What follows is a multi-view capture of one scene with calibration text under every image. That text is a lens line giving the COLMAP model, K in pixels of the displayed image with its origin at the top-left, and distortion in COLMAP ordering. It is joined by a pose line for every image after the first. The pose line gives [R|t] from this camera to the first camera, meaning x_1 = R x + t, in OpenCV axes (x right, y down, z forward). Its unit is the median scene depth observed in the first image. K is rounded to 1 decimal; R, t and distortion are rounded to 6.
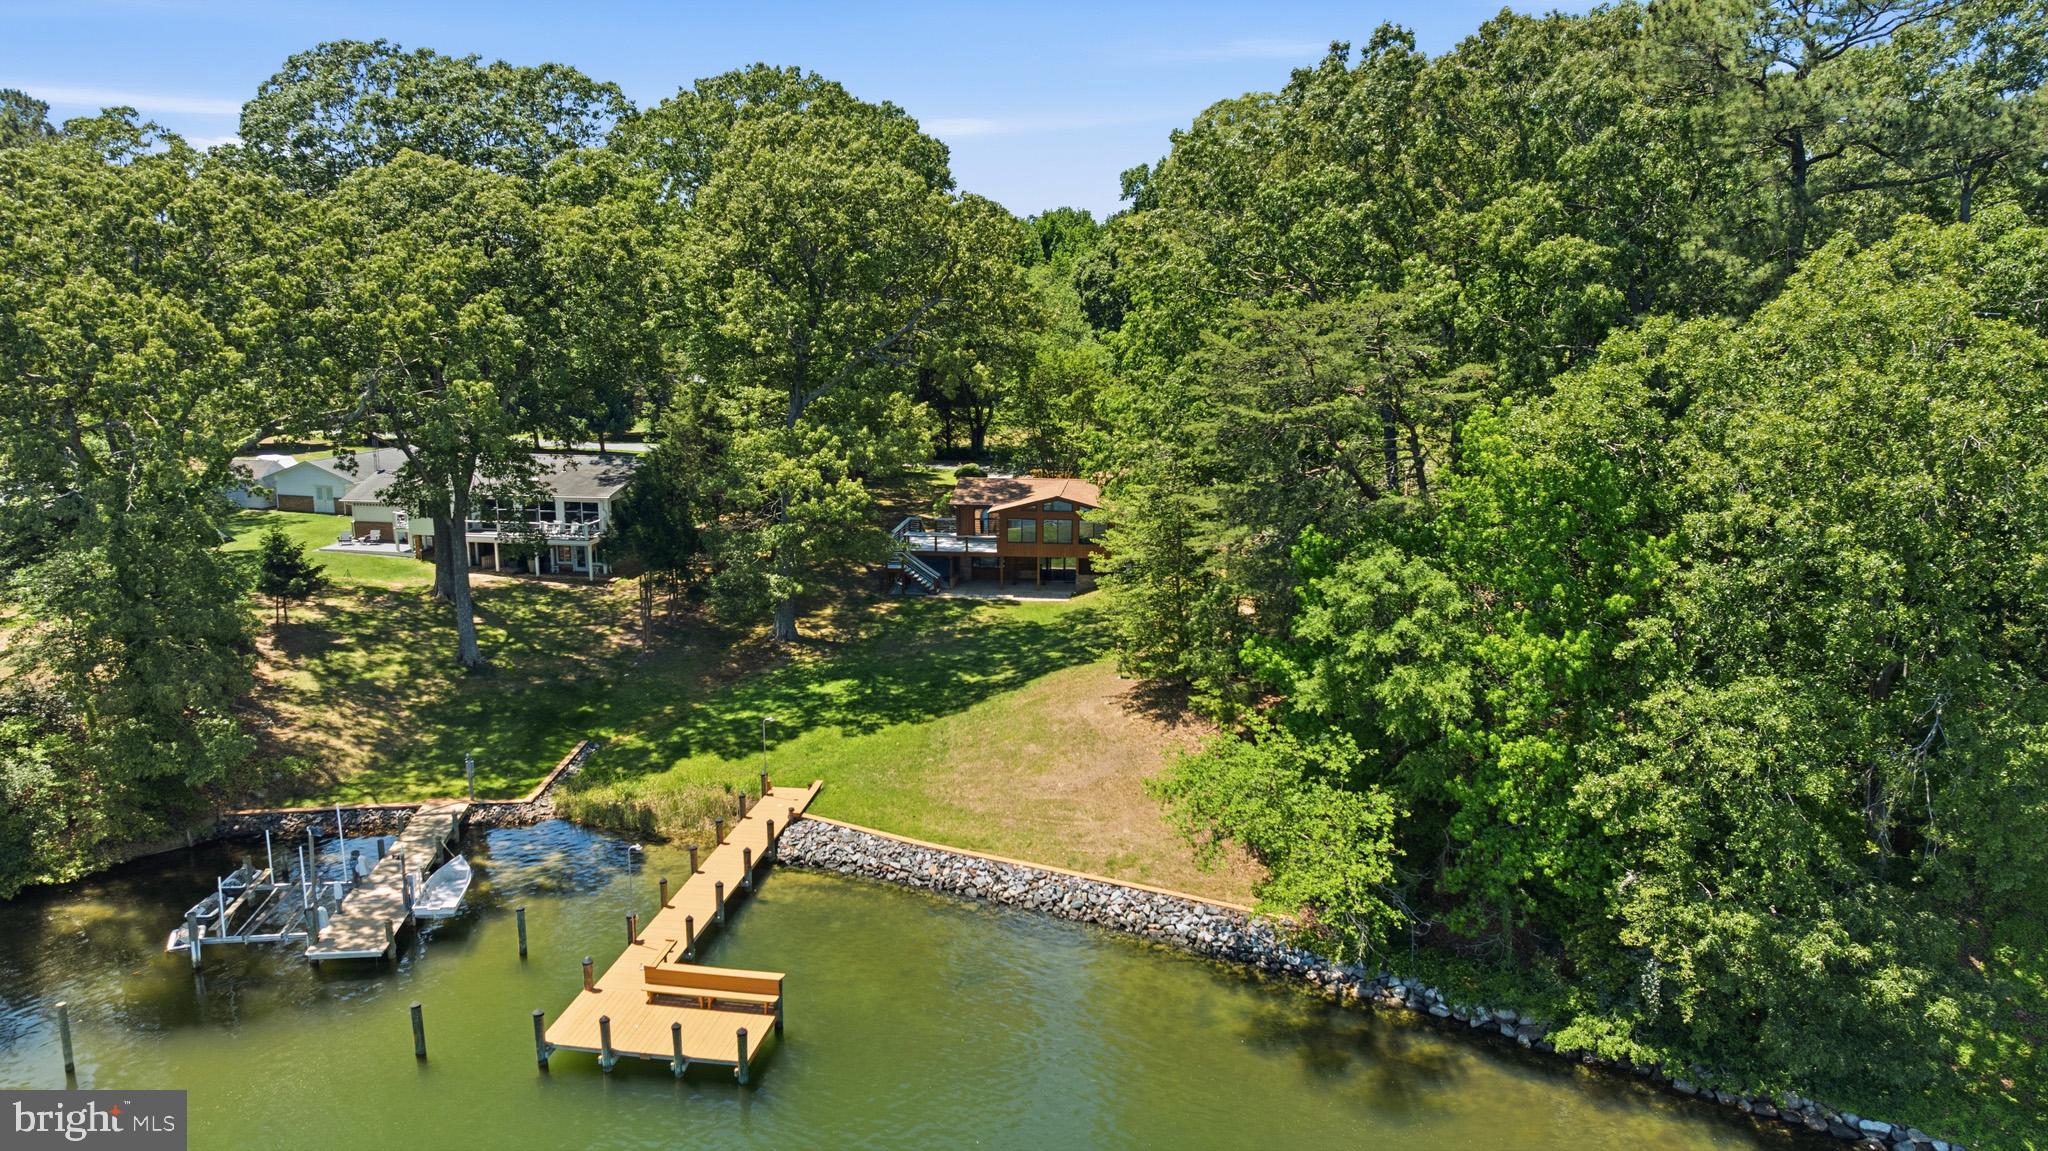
lens RADIAL K [[1439.6, 0, 1031.1], [0, 1439.6, 574.1], [0, 0, 1]] dist [-0.033104, 0.027066]
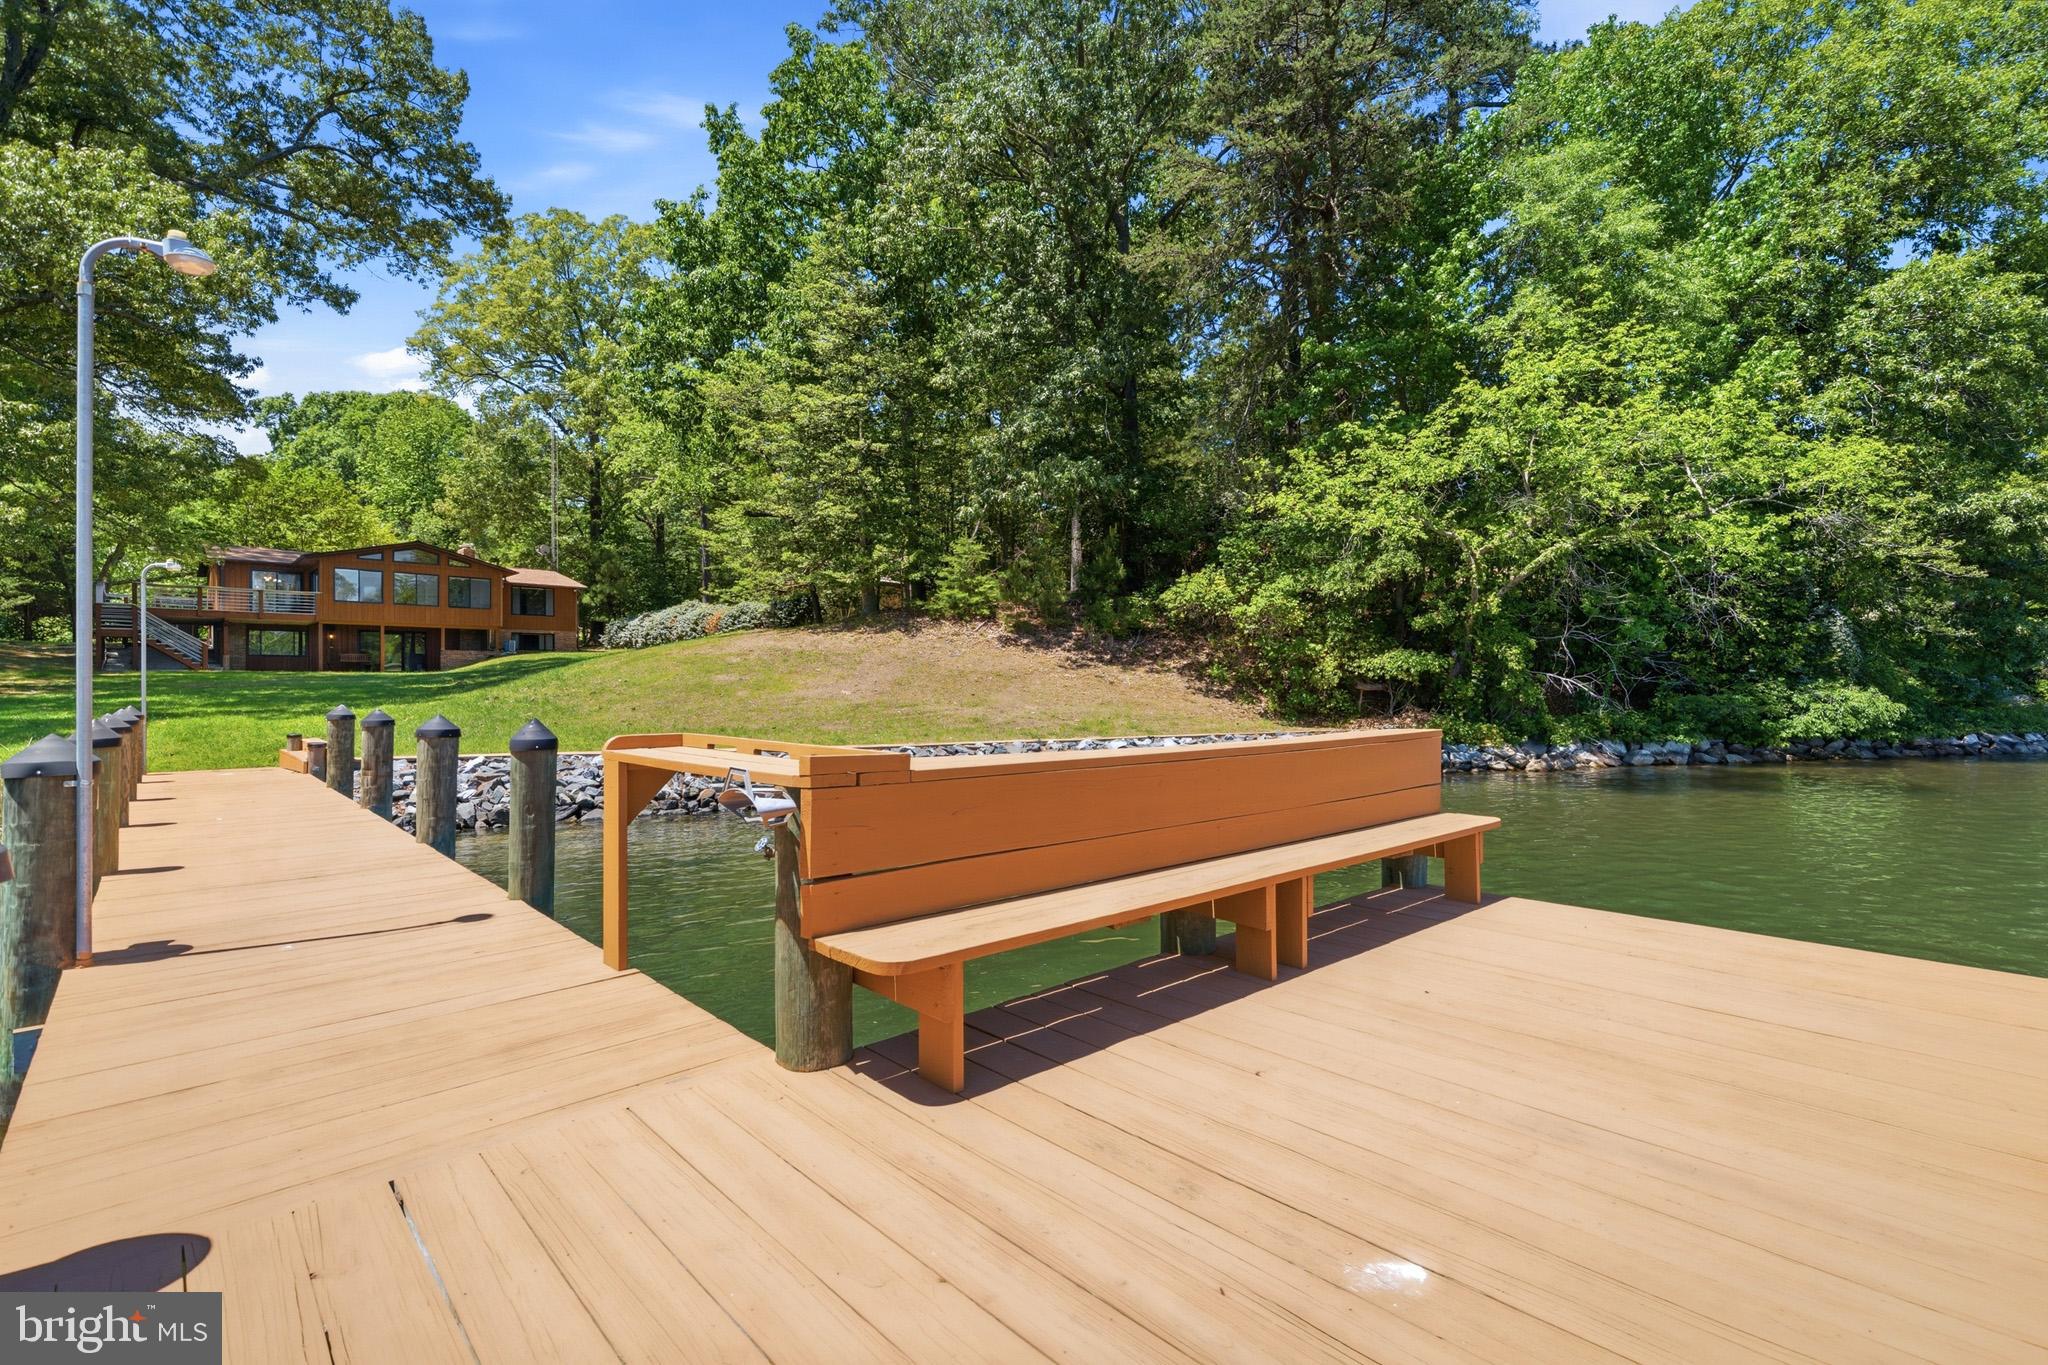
lens RADIAL K [[915.9, 0, 1027.8], [0, 915.9, 679.0], [0, 0, 1]] dist [-0.000338, -0.000342]
pose [[0.634772, 0.002885, 0.772694, -0.257680], [0.160101, 0.977801, -0.135174, 0.229901], [-0.755931, 0.209514, 0.620219, 0.778027]]
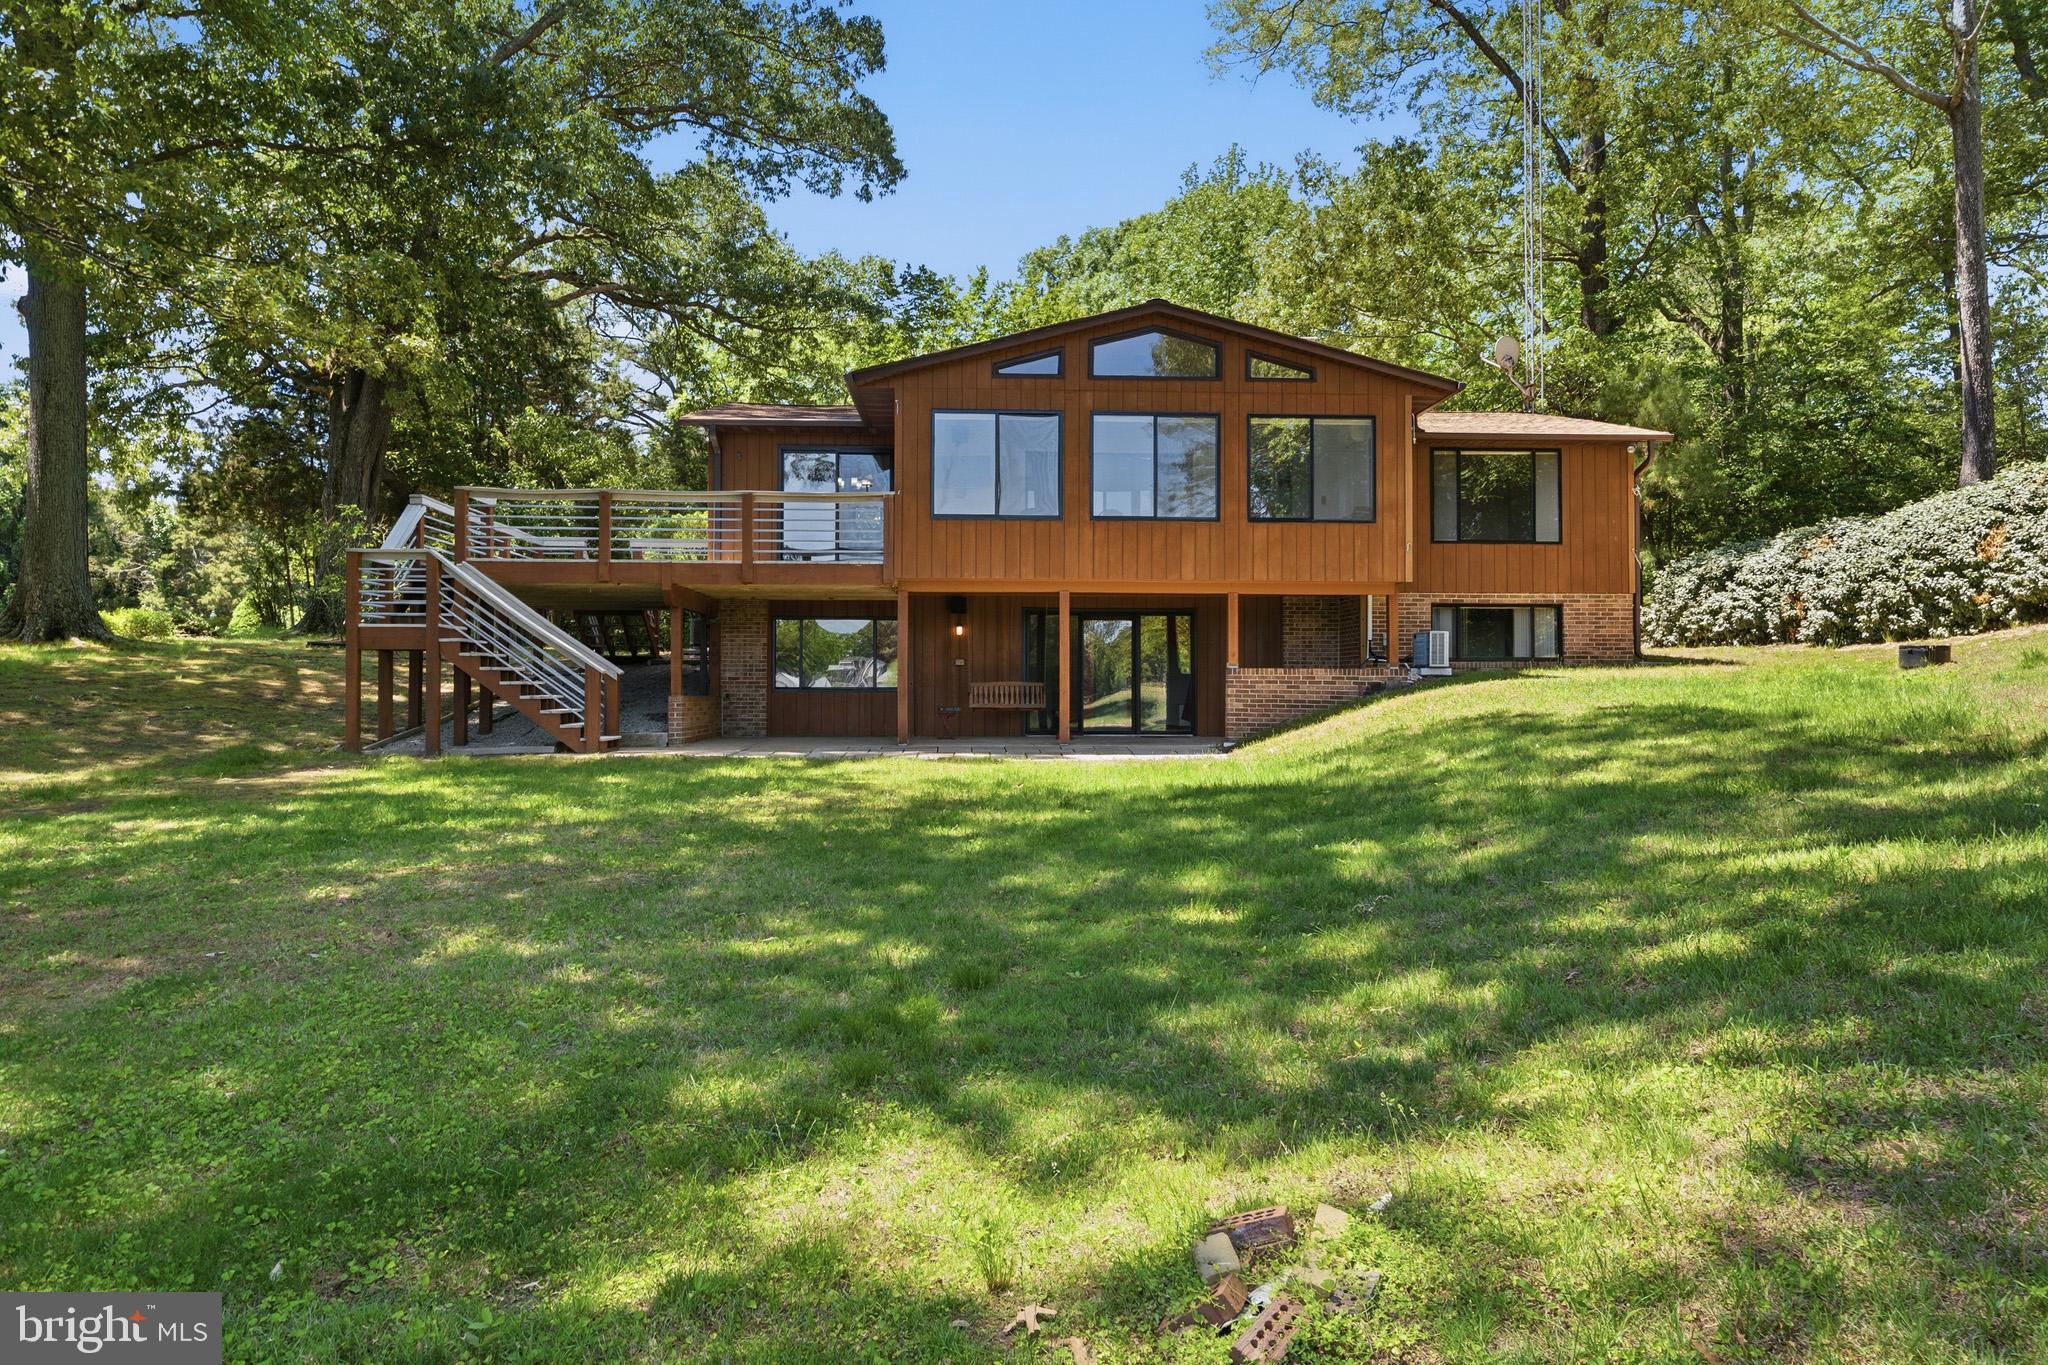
lens RADIAL K [[1304.7, 0, 1025.5], [0, 1304.7, 679.7], [0, 0, 1]] dist [-0.005408, 0.000795]
pose [[0.992331, 0.002487, 0.123580, -0.047202], [0.022495, 0.979468, -0.200343, 0.075975], [-0.121541, 0.201587, 0.971901, 1.365638]]
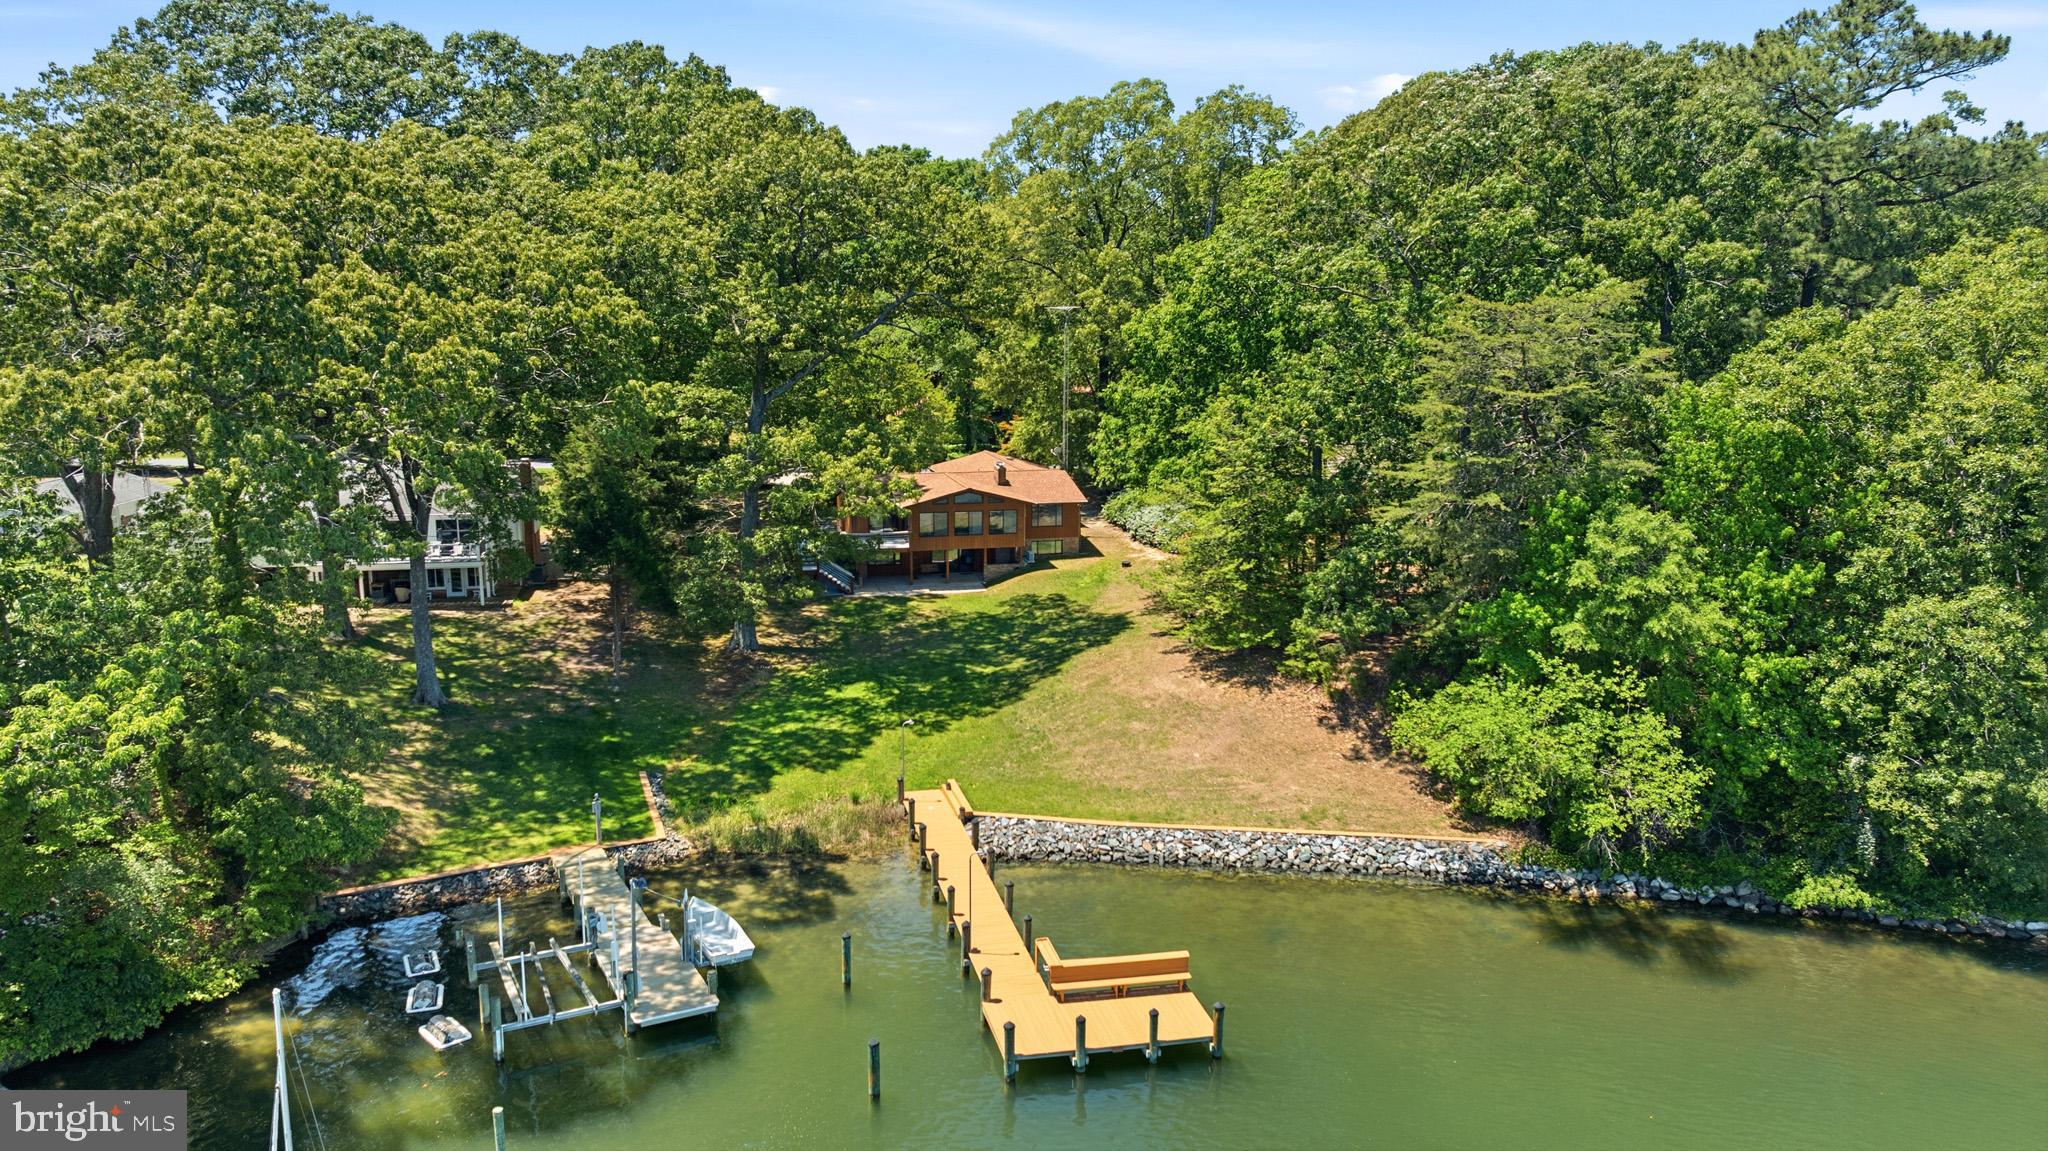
lens RADIAL K [[1439.6, 0, 1018.1], [0, 1439.6, 577.4], [0, 0, 1]] dist [-0.033104, 0.027066]
pose [[0.937462, -0.067077, 0.341563, -0.503970], [0.065503, 0.997722, 0.016156, -0.009483], [-0.341869, 0.007228, 0.939720, 0.062328]]
